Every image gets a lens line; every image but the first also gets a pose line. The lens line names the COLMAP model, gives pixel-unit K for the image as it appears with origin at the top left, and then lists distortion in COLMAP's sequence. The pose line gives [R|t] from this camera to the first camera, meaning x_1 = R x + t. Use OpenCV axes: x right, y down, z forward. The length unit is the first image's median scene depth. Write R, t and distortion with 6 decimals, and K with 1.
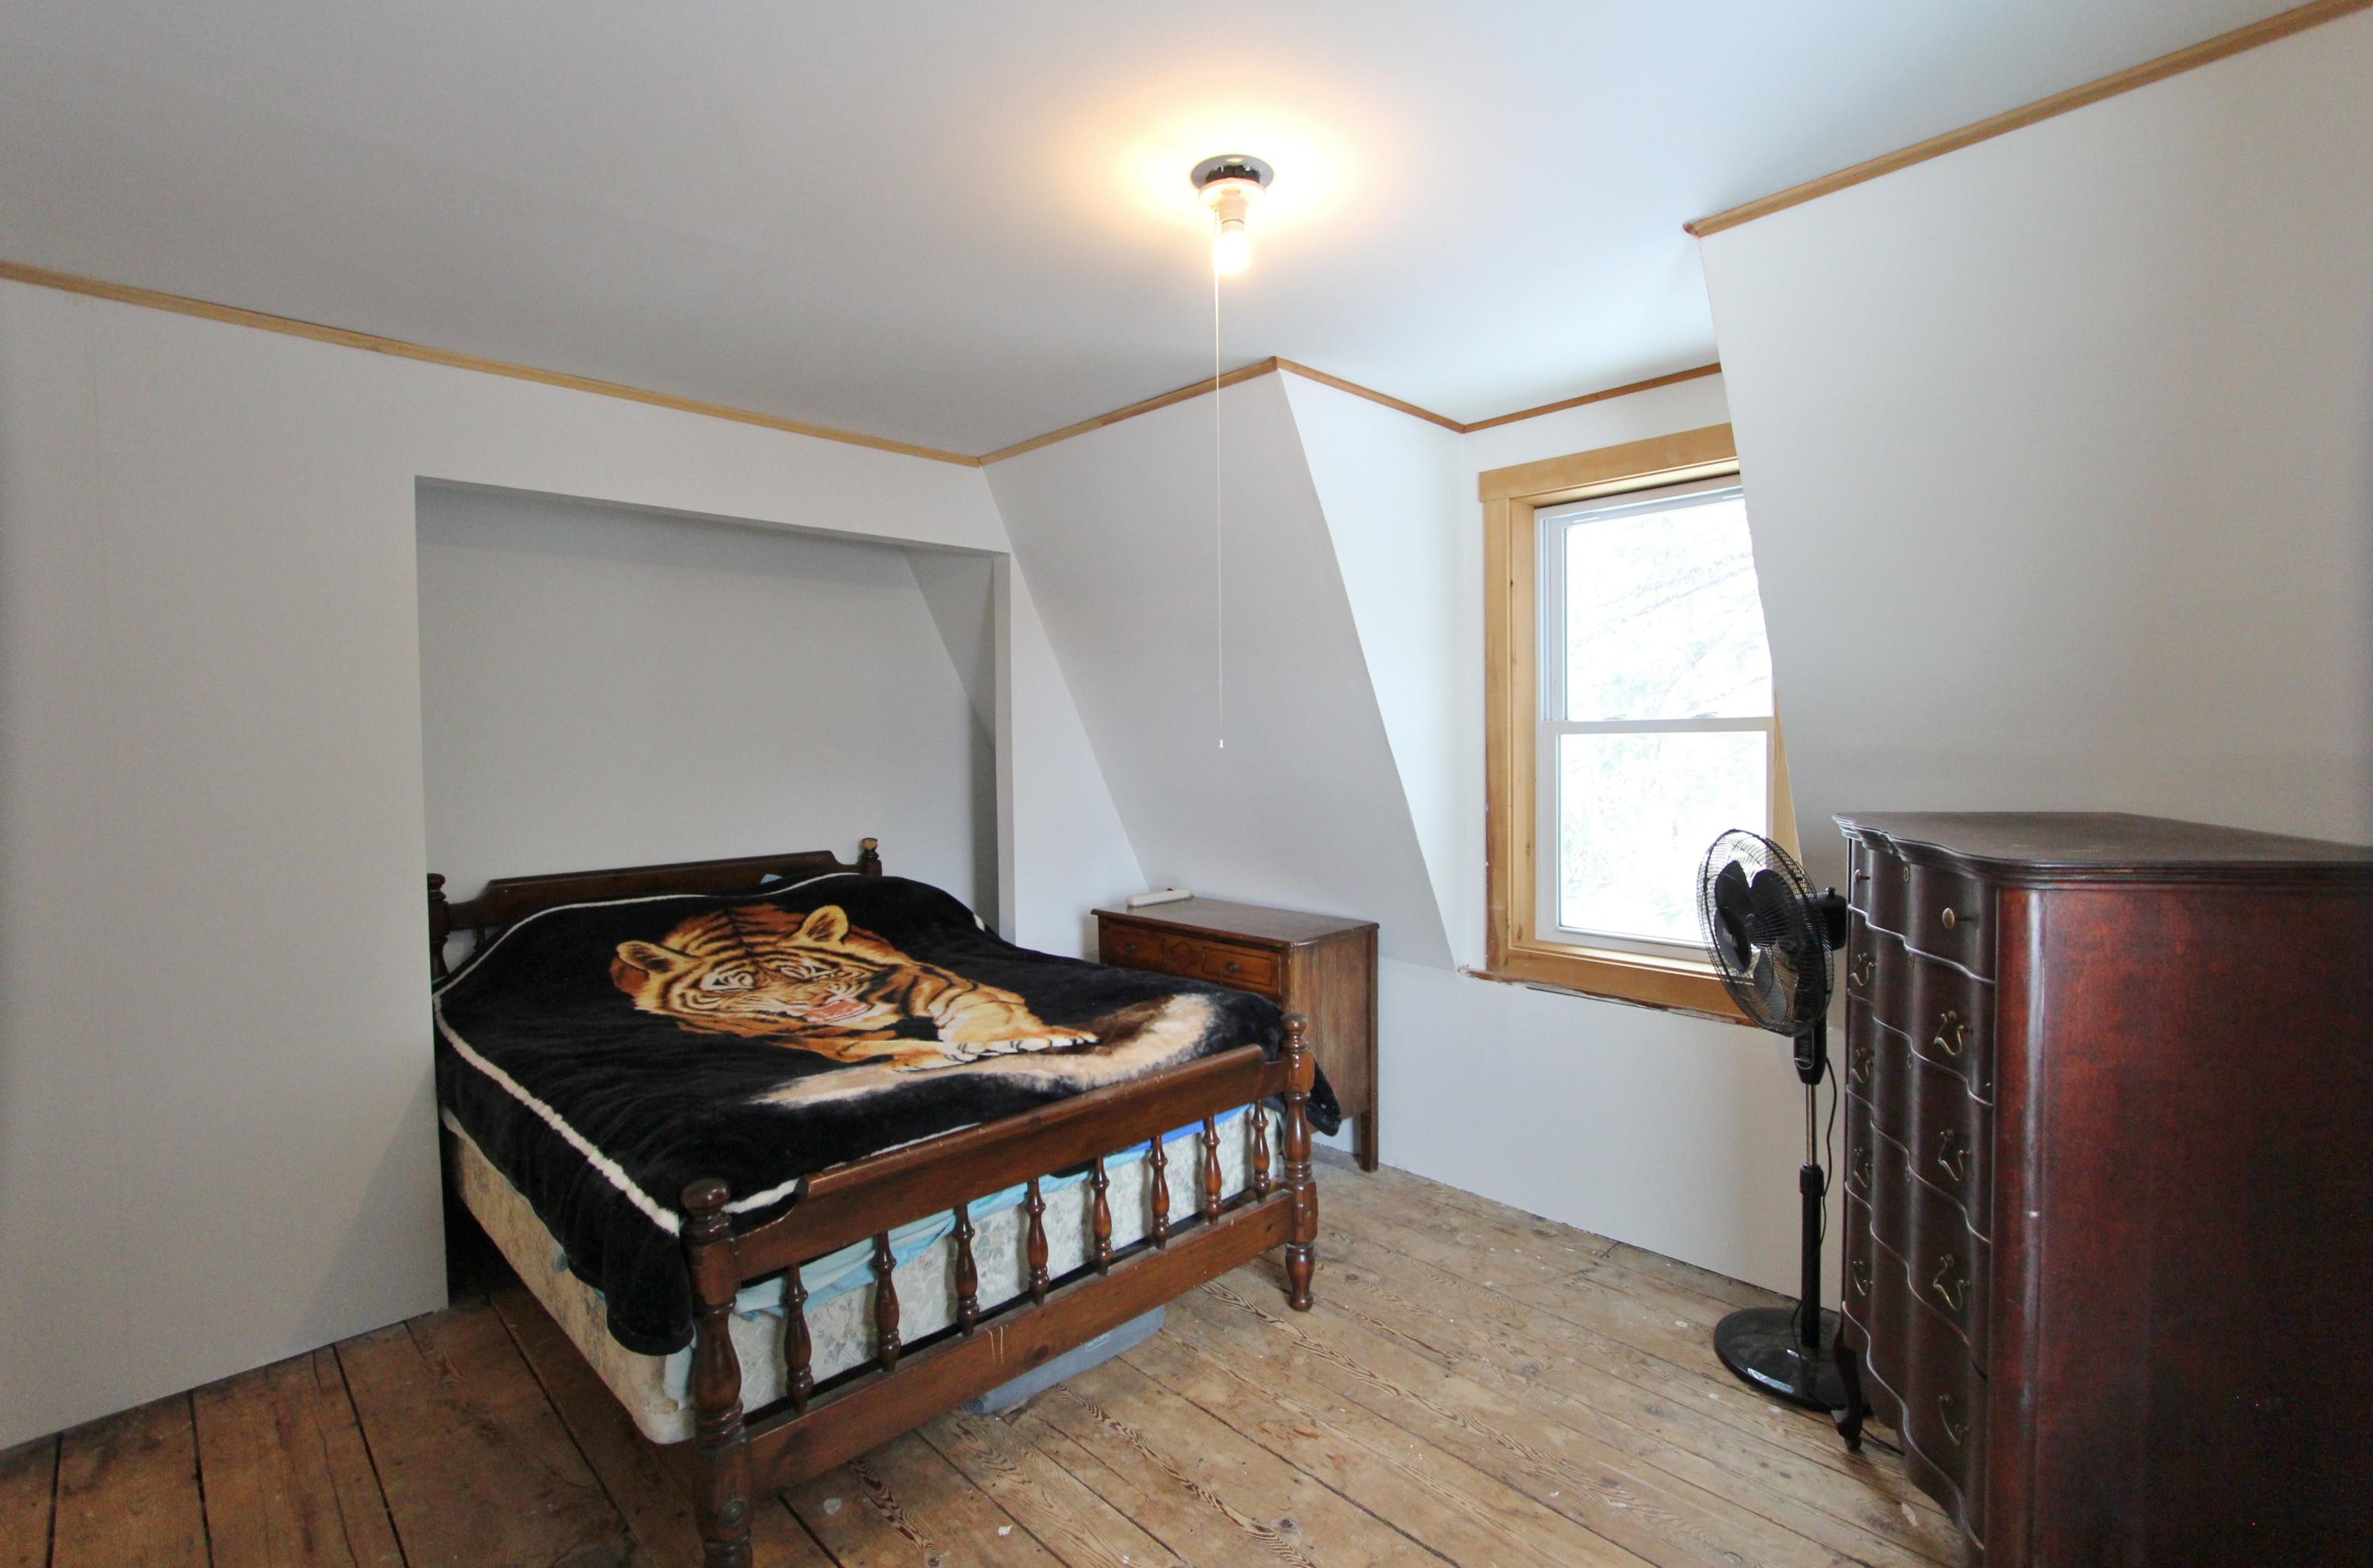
lens RADIAL K [[1090.6, 0, 1193.1], [0, 1090.6, 789.0], [0, 0, 1]] dist [-0.001170, 0.000106]
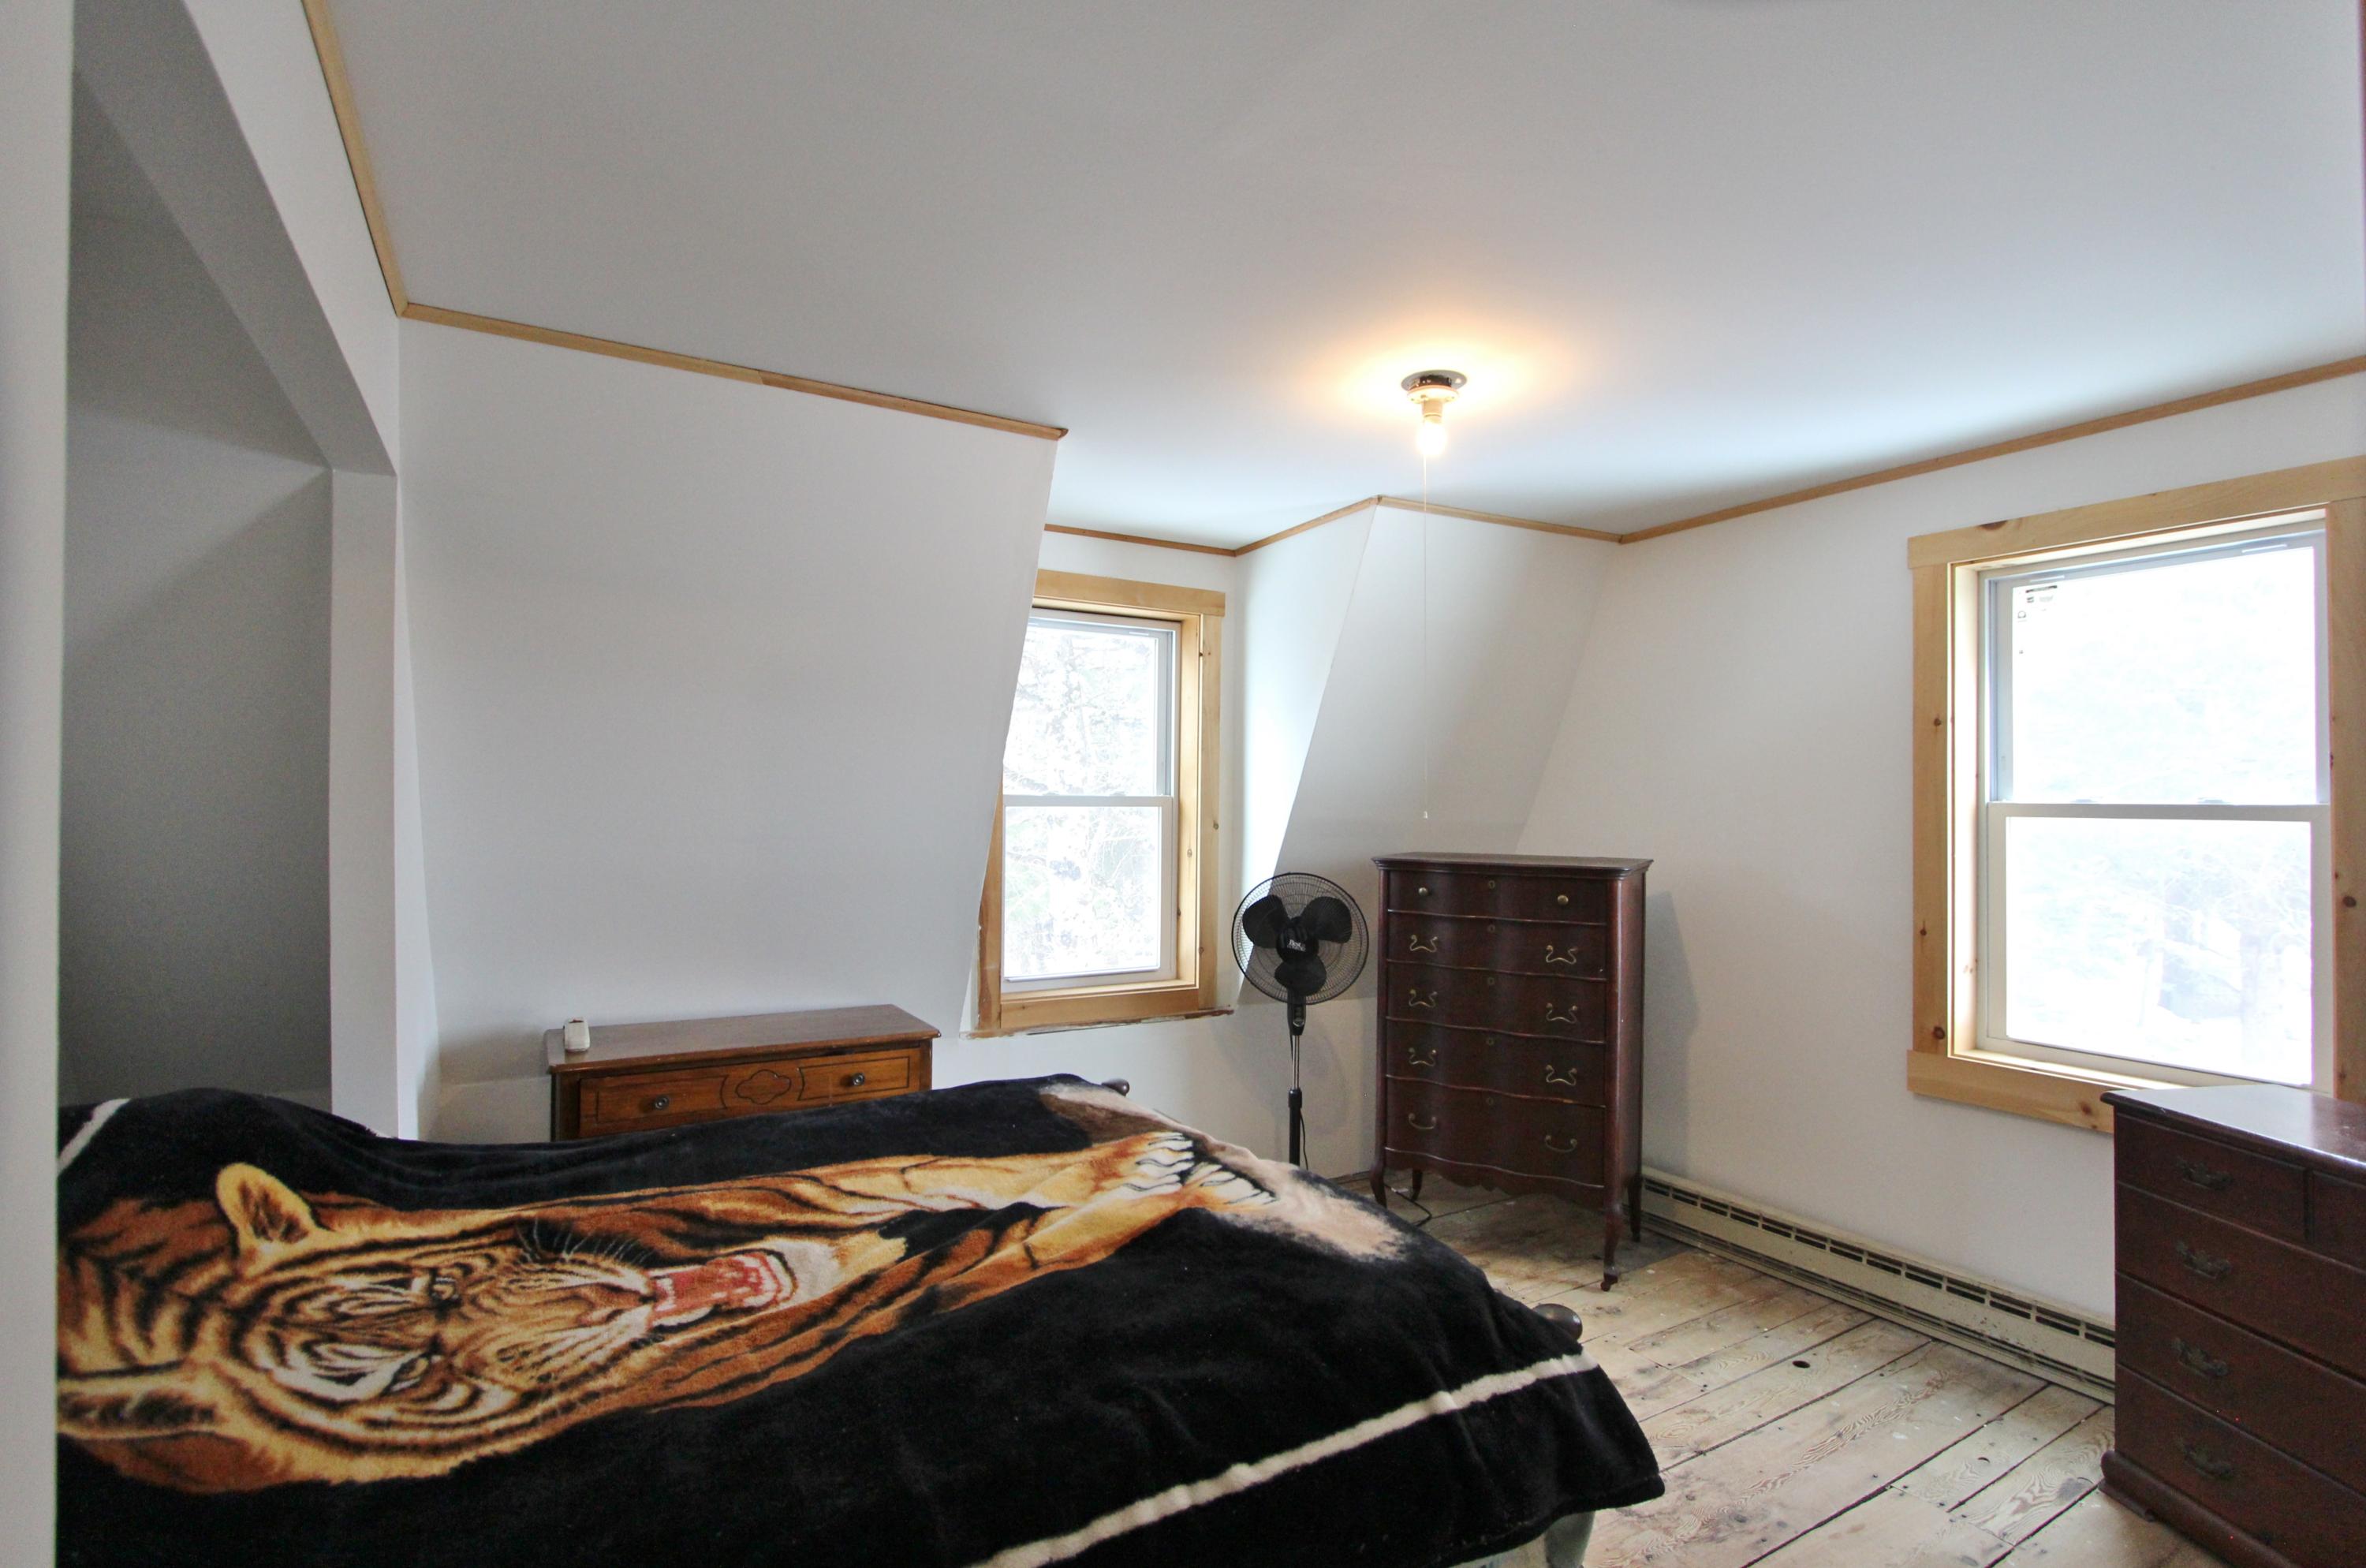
lens RADIAL K [[1087.5, 0, 1186.6], [0, 1087.5, 793.4], [0, 0, 1]] dist [-0.001170, 0.000106]
pose [[0.253724, 0.026434, 0.966915, -0.725068], [0.033569, 0.998784, -0.036114, -0.017236], [-0.966694, 0.041621, 0.252528, 0.550966]]
